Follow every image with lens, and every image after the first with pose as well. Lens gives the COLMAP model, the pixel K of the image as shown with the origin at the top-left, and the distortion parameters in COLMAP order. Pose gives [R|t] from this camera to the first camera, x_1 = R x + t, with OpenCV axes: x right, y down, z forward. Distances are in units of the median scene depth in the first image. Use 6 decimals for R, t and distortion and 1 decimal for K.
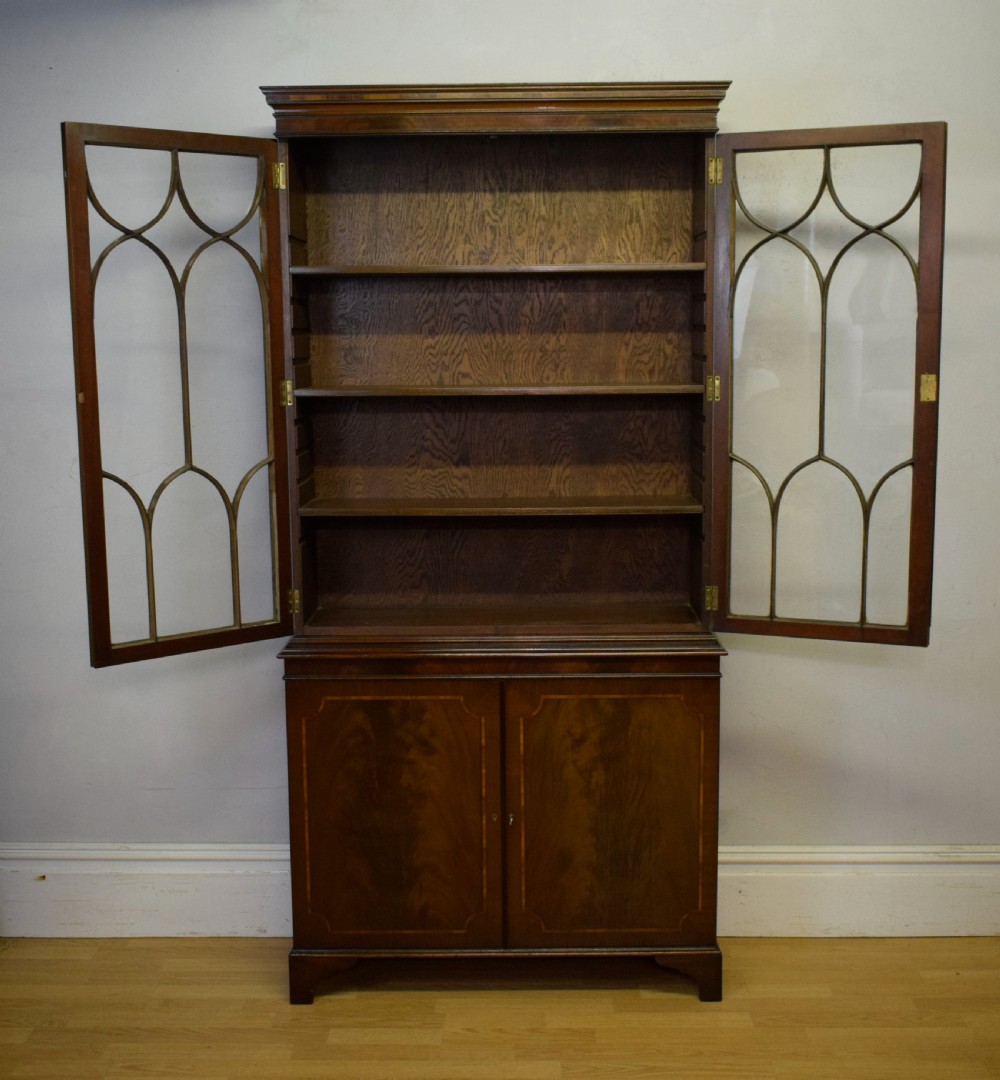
lens RADIAL K [[1385.3, 0, 515.3], [0, 1385.3, 526.1], [0, 0, 1]] dist [-0.017265, -0.026826]
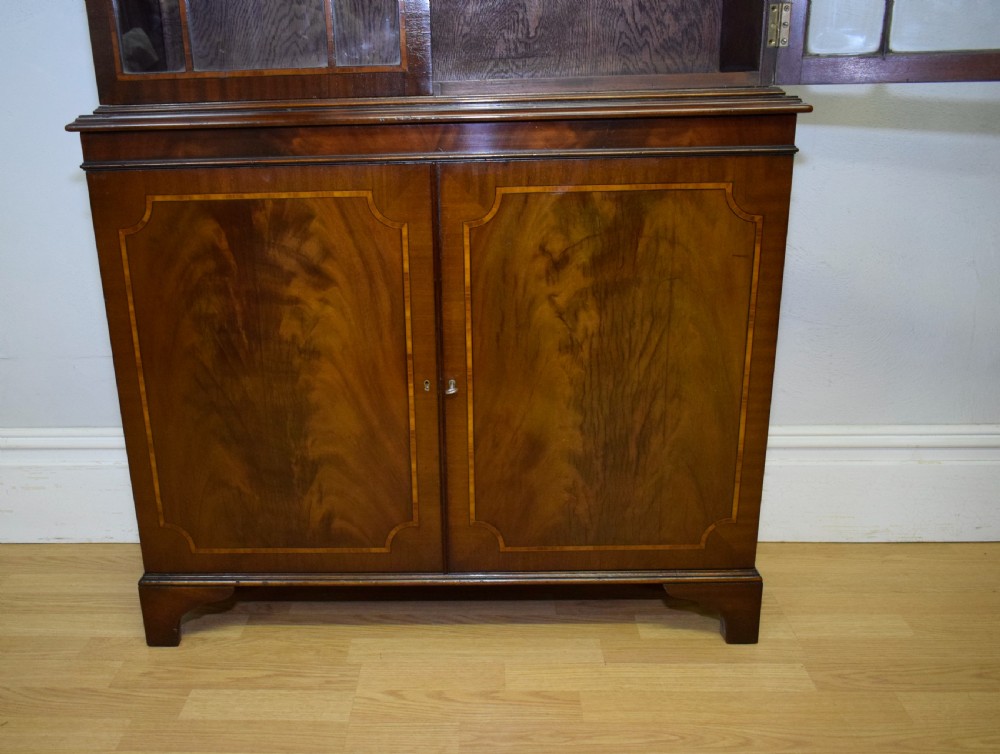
lens RADIAL K [[917.8, 0, 444.9], [0, 917.8, 397.5], [0, 0, 1]] dist [-0.018218, -0.007476]
pose [[0.999398, -0.007466, -0.033867, 0.008108], [0.013778, 0.981654, 0.190175, 0.132991], [0.031825, -0.190527, 0.981166, 0.570018]]
